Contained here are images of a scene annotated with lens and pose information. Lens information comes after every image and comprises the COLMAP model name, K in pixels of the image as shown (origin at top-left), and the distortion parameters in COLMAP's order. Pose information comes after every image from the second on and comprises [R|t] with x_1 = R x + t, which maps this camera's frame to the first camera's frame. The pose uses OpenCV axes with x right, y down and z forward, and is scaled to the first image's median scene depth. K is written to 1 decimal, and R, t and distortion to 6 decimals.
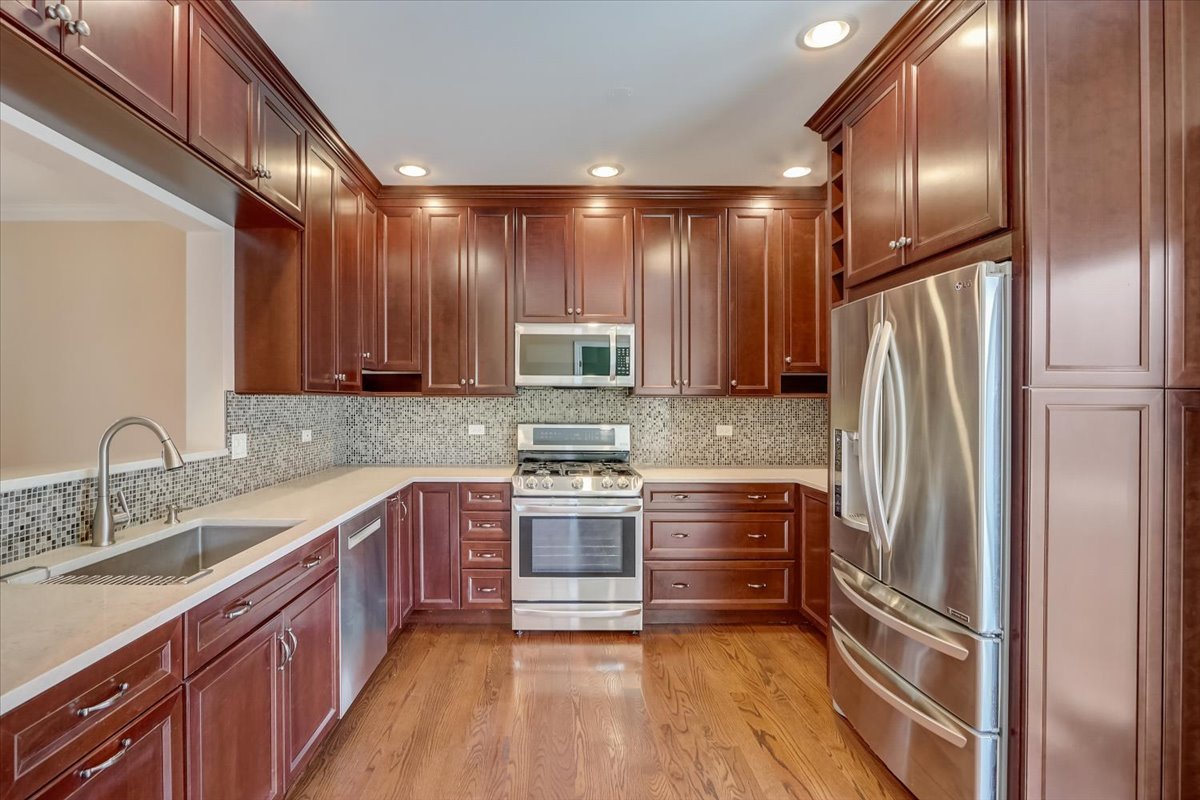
lens RADIAL K [[554.4, 0, 579.3], [0, 554.4, 401.6], [0, 0, 1]] dist [-0.003212, 0.000085]
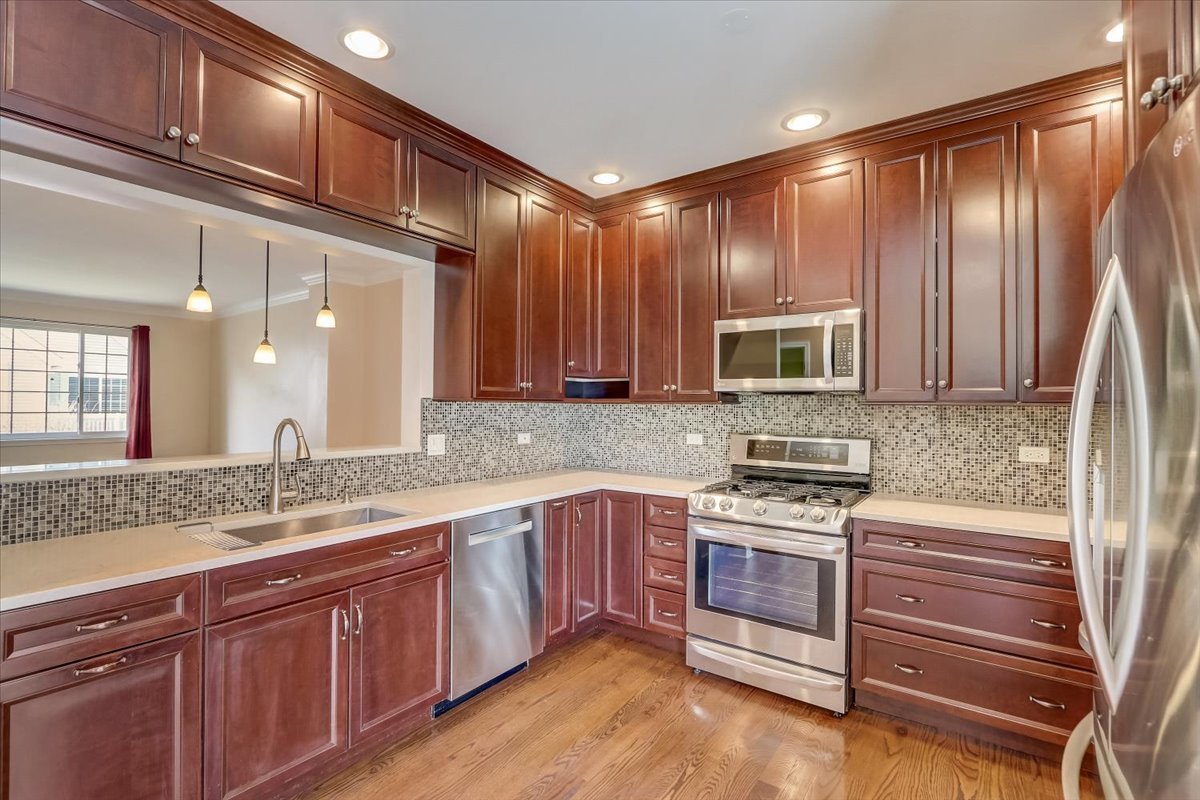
lens RADIAL K [[554.4, 0, 579.3], [0, 554.4, 401.6], [0, 0, 1]] dist [-0.003212, 0.000085]
pose [[0.805323, -0.001327, -0.592834, 0.265870], [-0.006272, 0.999922, -0.010757, -0.001284], [0.592803, 0.012381, 0.805253, 0.173257]]
